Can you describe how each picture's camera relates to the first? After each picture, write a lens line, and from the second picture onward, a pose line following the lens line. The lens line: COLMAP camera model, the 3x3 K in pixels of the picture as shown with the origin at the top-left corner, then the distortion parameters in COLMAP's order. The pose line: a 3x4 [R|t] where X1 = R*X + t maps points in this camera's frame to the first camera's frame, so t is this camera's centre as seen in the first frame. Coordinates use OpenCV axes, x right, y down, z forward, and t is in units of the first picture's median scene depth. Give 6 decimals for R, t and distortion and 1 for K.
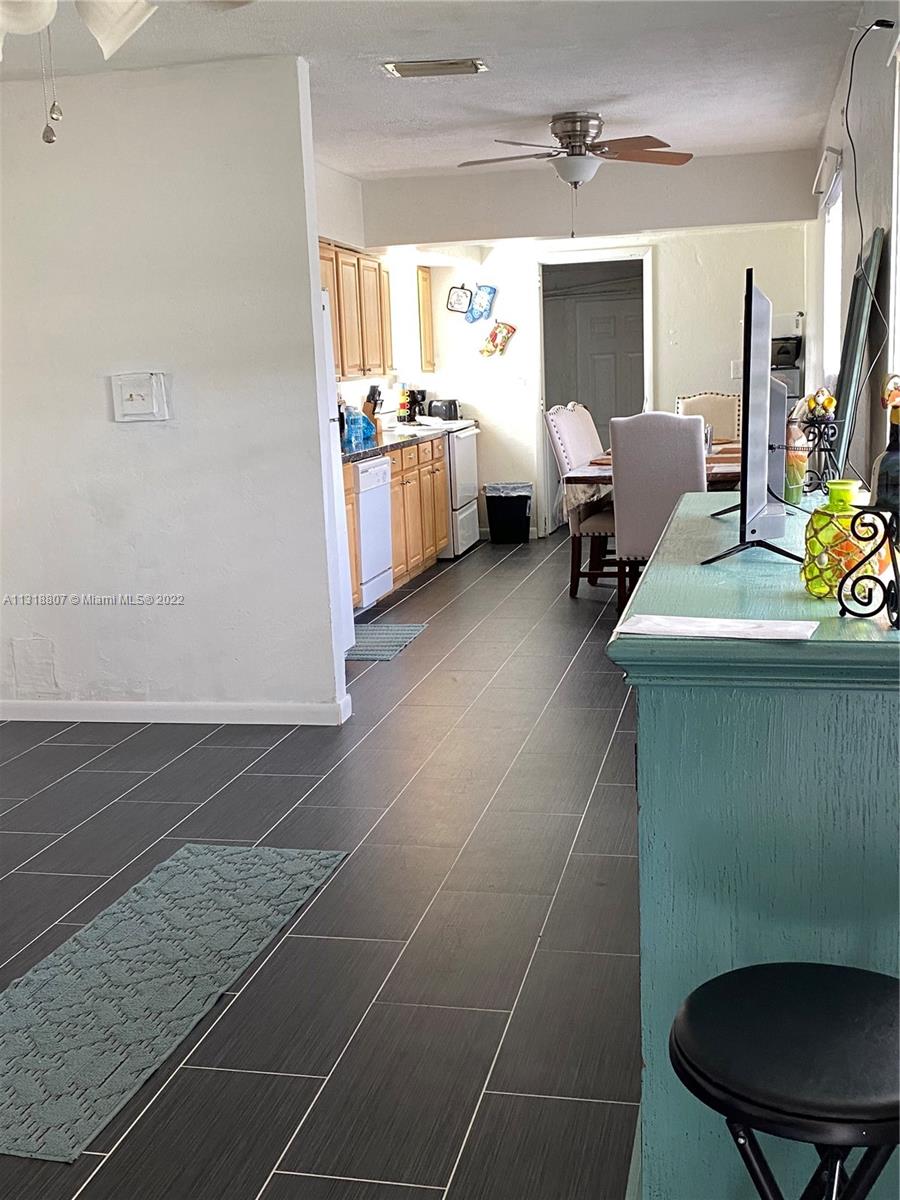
lens RADIAL K [[1331.4, 0, 450.0], [0, 1331.4, 600.0], [0, 0, 1]] dist [0.175325, -0.429715]
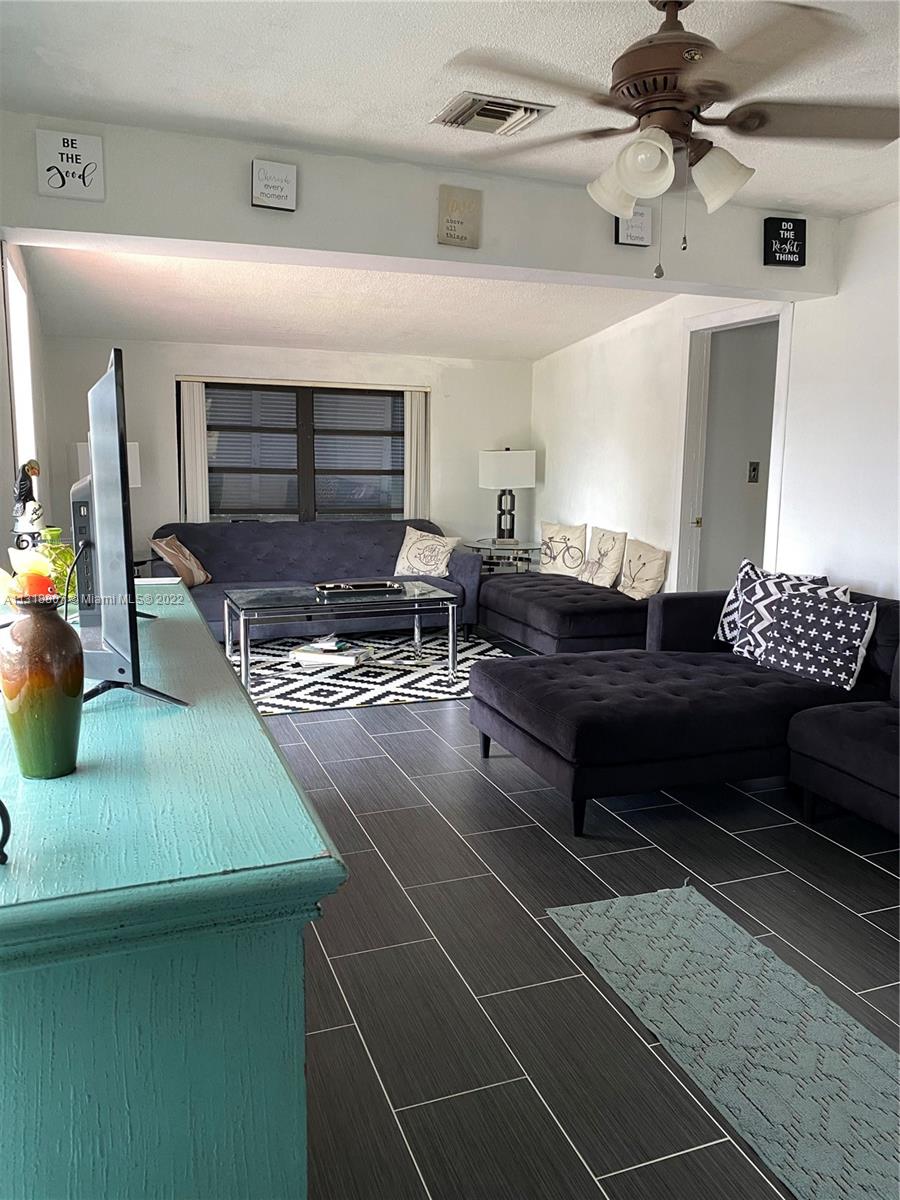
lens RADIAL K [[919.2, 0, 450.0], [0, 919.2, 600.0], [0, 0, 1]] dist [-0.000482, 0.000817]
pose [[-0.835218, 0.105481, -0.539708, 0.284458], [-0.088897, 0.942626, 0.321798, -0.215949], [0.542686, 0.316750, -0.777921, 1.264641]]
